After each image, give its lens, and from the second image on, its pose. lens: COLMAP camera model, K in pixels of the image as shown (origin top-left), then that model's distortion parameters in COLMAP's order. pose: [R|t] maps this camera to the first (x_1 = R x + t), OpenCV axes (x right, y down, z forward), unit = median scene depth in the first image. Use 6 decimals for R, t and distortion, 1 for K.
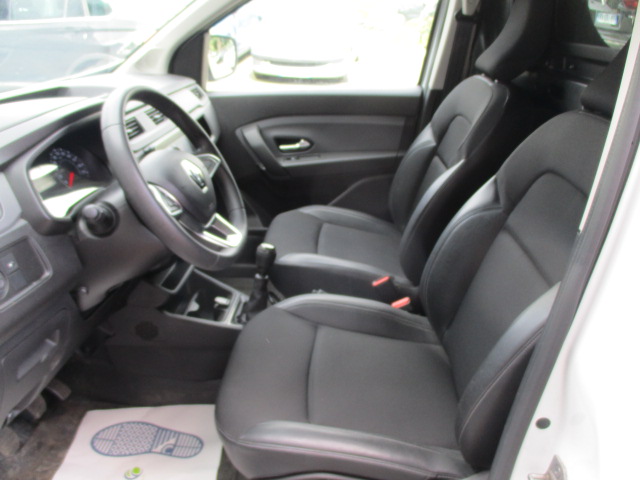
lens RADIAL K [[534.3, 0, 317.8], [0, 534.3, 230.3], [0, 0, 1]] dist [-0.000145, -0.003480]
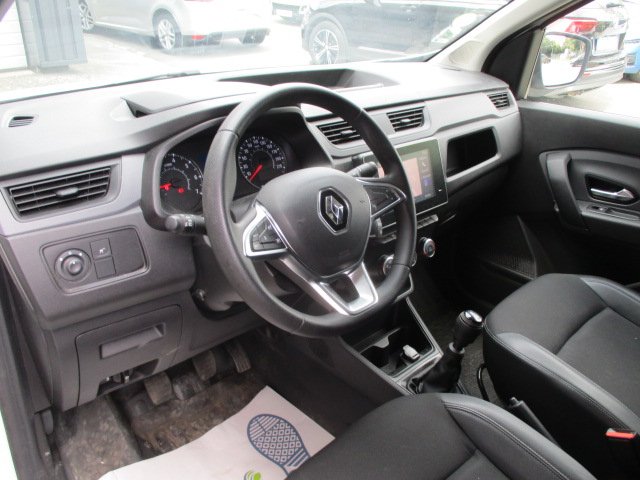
lens RADIAL K [[536.6, 0, 320.0], [0, 536.6, 240.0], [0, 0, 1]] dist [-0.014233, -0.002894]
pose [[0.749043, 0.328691, -0.575236, 0.143409], [-0.304297, 0.941936, 0.141984, -0.112390], [0.588505, 0.068691, 0.805570, 0.243226]]
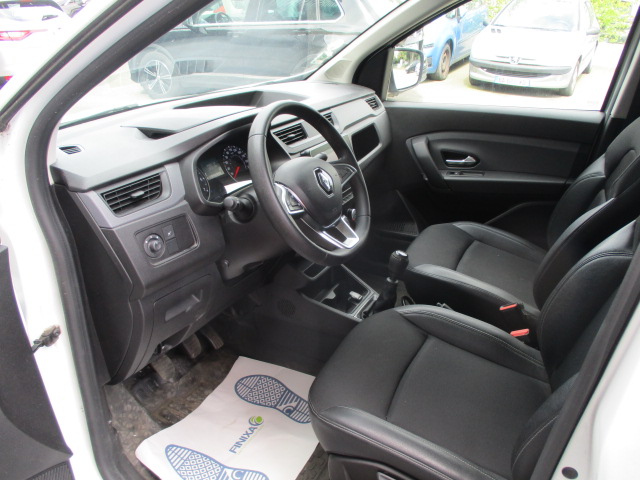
lens RADIAL K [[526.9, 0, 320.0], [0, 526.9, 240.0], [0, 0, 1]] dist [0.003323, -0.002367]
pose [[0.923072, 0.161394, -0.349128, 0.119283], [-0.155309, 0.986815, 0.045554, -0.019379], [0.351877, 0.012173, 0.935967, -0.044054]]
